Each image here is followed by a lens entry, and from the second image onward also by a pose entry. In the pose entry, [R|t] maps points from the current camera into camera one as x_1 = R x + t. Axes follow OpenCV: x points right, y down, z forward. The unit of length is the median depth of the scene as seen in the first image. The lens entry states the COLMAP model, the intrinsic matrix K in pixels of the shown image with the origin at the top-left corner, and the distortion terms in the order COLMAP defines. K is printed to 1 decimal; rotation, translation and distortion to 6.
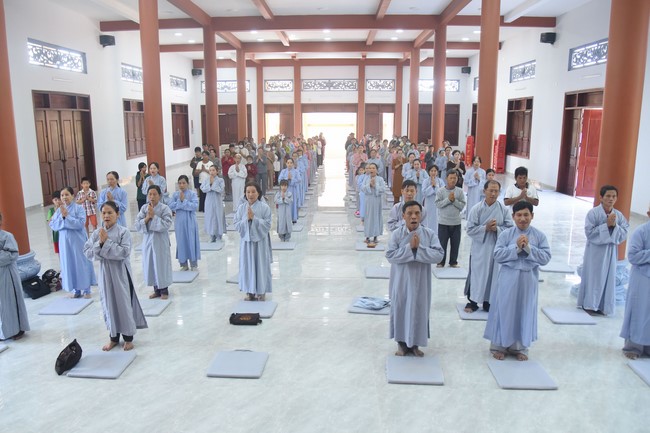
lens RADIAL K [[520.8, 0, 307.2], [0, 520.8, 237.1], [0, 0, 1]] dist [-0.140342, 0.110130]
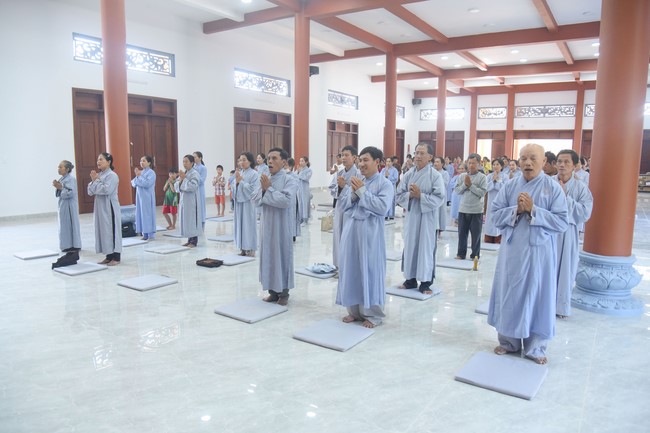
lens RADIAL K [[476.6, 0, 310.2], [0, 476.6, 228.5], [0, 0, 1]] dist [-0.120717, 0.070693]
pose [[0.856665, 0.089363, -0.508074, 0.134212], [-0.127637, 0.990977, -0.040911, 0.021146], [0.499834, 0.099896, 0.860341, 0.040403]]
